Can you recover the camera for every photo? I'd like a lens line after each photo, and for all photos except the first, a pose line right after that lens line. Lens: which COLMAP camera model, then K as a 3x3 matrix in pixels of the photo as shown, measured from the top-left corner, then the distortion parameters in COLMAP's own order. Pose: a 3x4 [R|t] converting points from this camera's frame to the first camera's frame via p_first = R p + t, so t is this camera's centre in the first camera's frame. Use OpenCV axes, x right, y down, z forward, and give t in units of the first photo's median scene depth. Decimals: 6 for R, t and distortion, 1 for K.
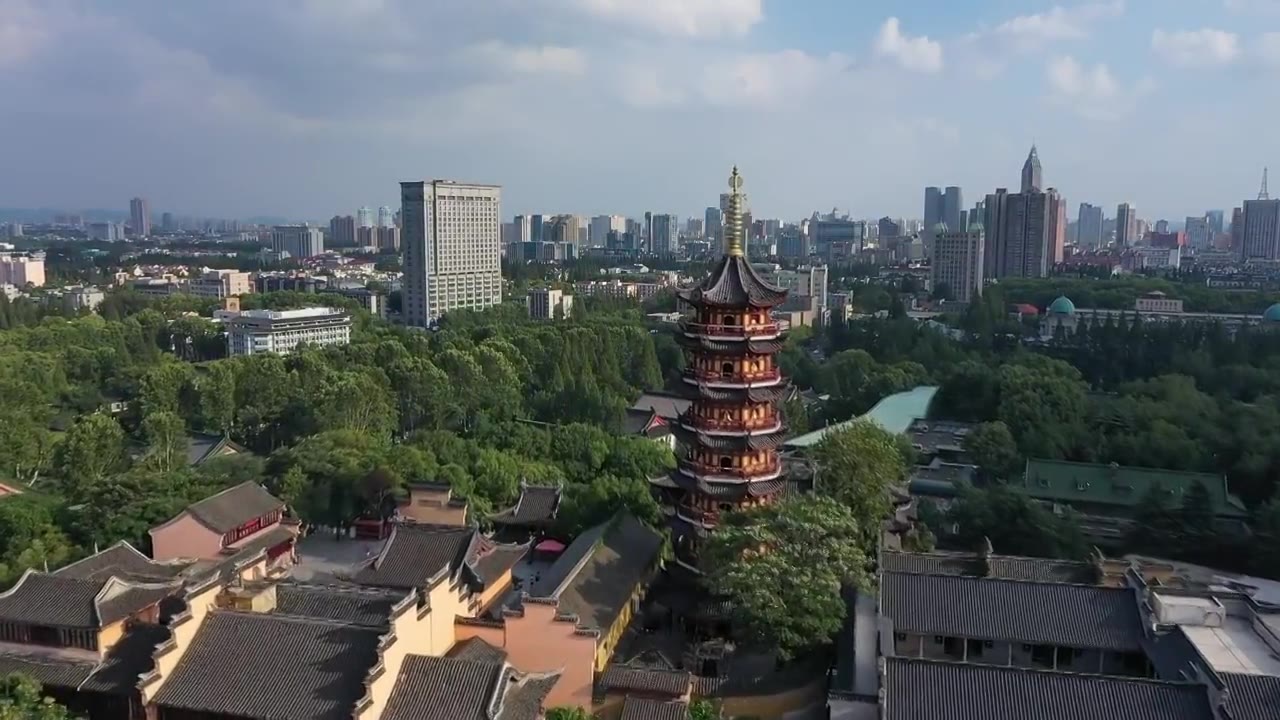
lens RADIAL K [[1013.9, 0, 638.4], [0, 1013.9, 364.1], [0, 0, 1]] dist [-0.000553, -0.005346]
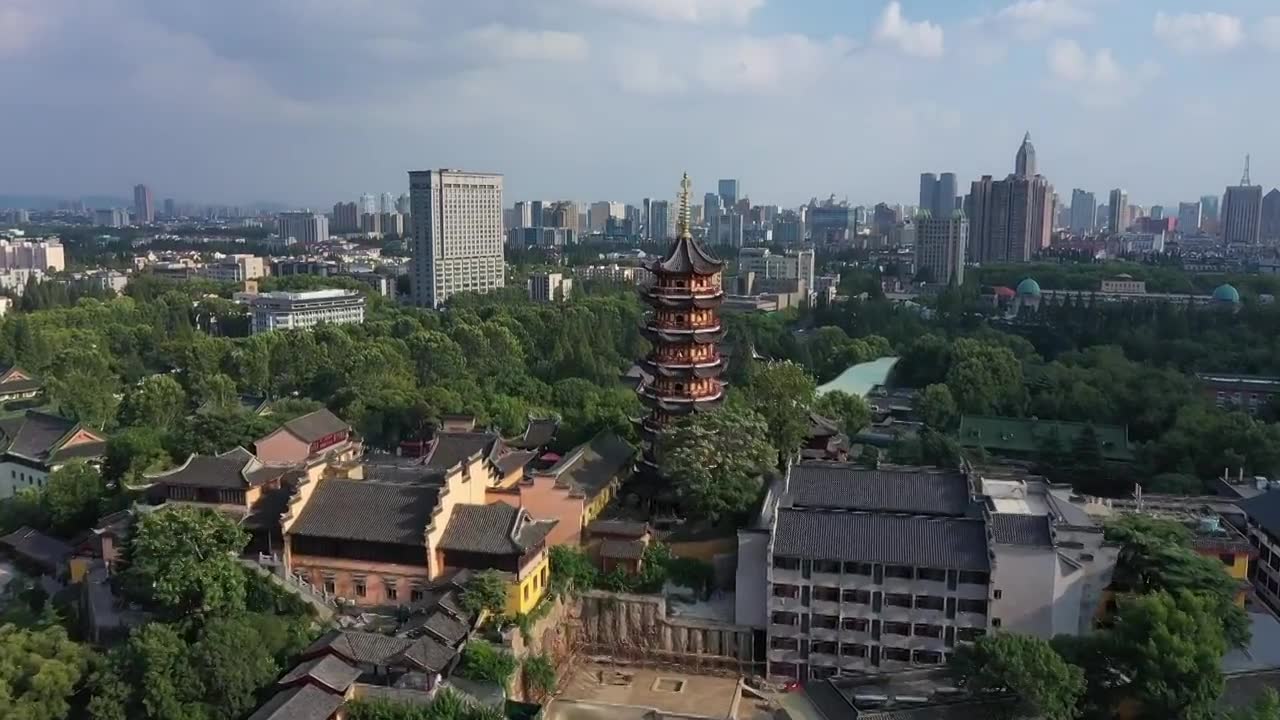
lens RADIAL K [[1013.9, 0, 638.4], [0, 1013.9, 364.1], [0, 0, 1]] dist [-0.000553, -0.005346]
pose [[1.000000, -0.000824, -0.000482, 0.006081], [0.000831, 0.999905, 0.013776, 0.008710], [0.000471, -0.013776, 0.999905, -0.071539]]
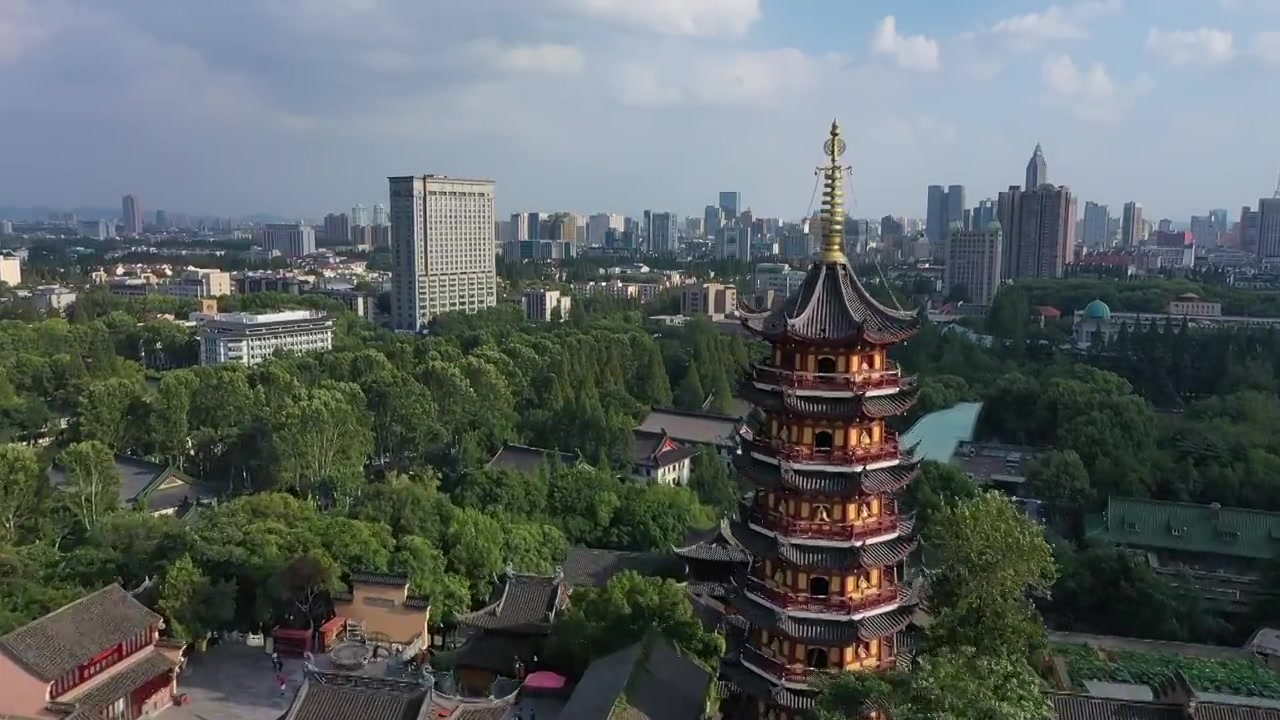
lens RADIAL K [[1013.9, 0, 638.4], [0, 1013.9, 364.1], [0, 0, 1]] dist [-0.000553, -0.005346]
pose [[0.999996, 0.000942, 0.002653, -0.005625], [-0.000946, 0.999999, 0.001320, -0.008213], [-0.002652, -0.001322, 0.999996, 0.068129]]
